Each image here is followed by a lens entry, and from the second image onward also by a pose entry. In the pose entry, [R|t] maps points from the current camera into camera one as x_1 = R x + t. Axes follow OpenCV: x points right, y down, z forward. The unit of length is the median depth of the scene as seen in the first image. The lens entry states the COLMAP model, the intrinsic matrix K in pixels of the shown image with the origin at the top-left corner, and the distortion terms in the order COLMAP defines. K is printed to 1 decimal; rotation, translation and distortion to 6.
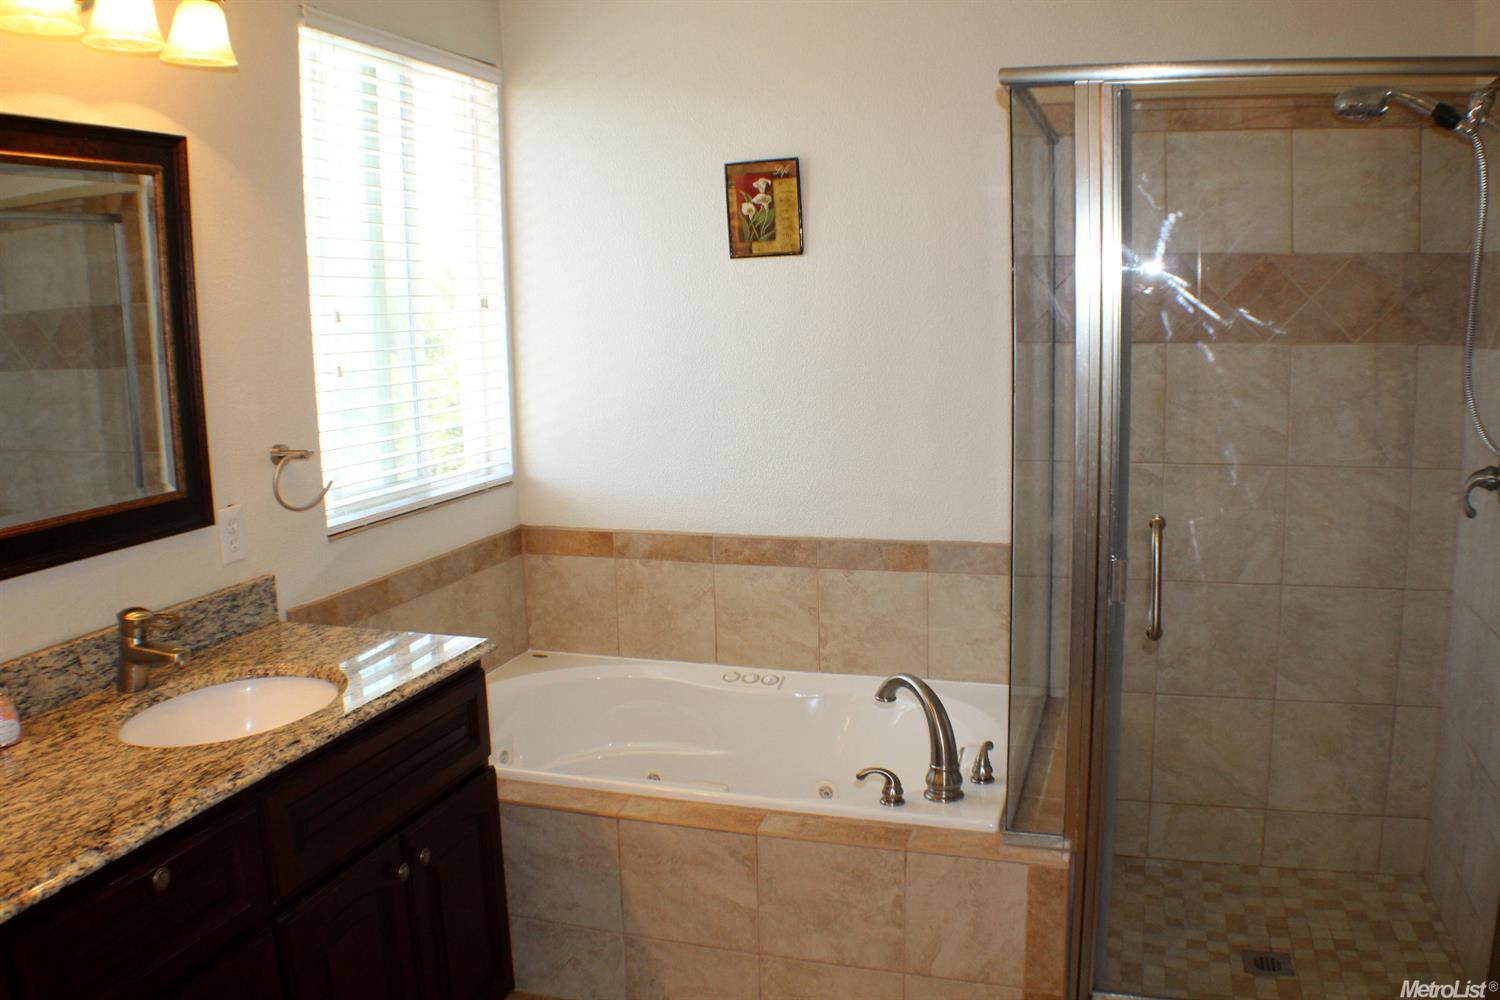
lens RADIAL K [[1252.5, 0, 750.0], [0, 1252.5, 500.0], [0, 0, 1]] dist [-0.000703, -0.000114]
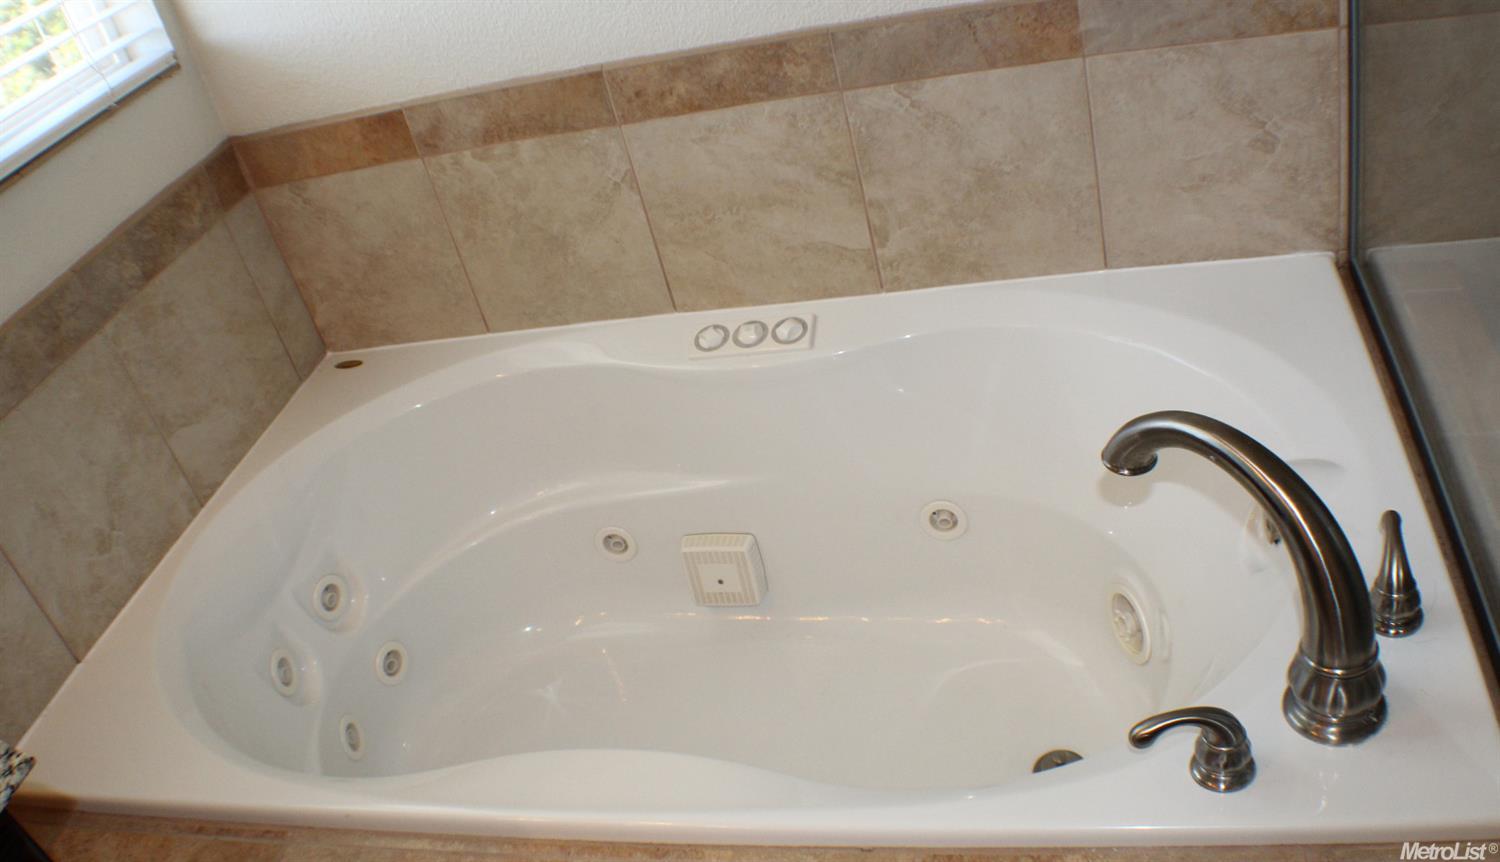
lens RADIAL K [[1268.5, 0, 750.0], [0, 1268.5, 431.0], [0, 0, 1]] dist [-0.212906, 0.084078]
pose [[0.972566, -0.231600, -0.021821, 0.002655], [0.220586, 0.888380, 0.402644, -0.025764], [-0.073867, -0.396412, 0.915096, 0.518922]]
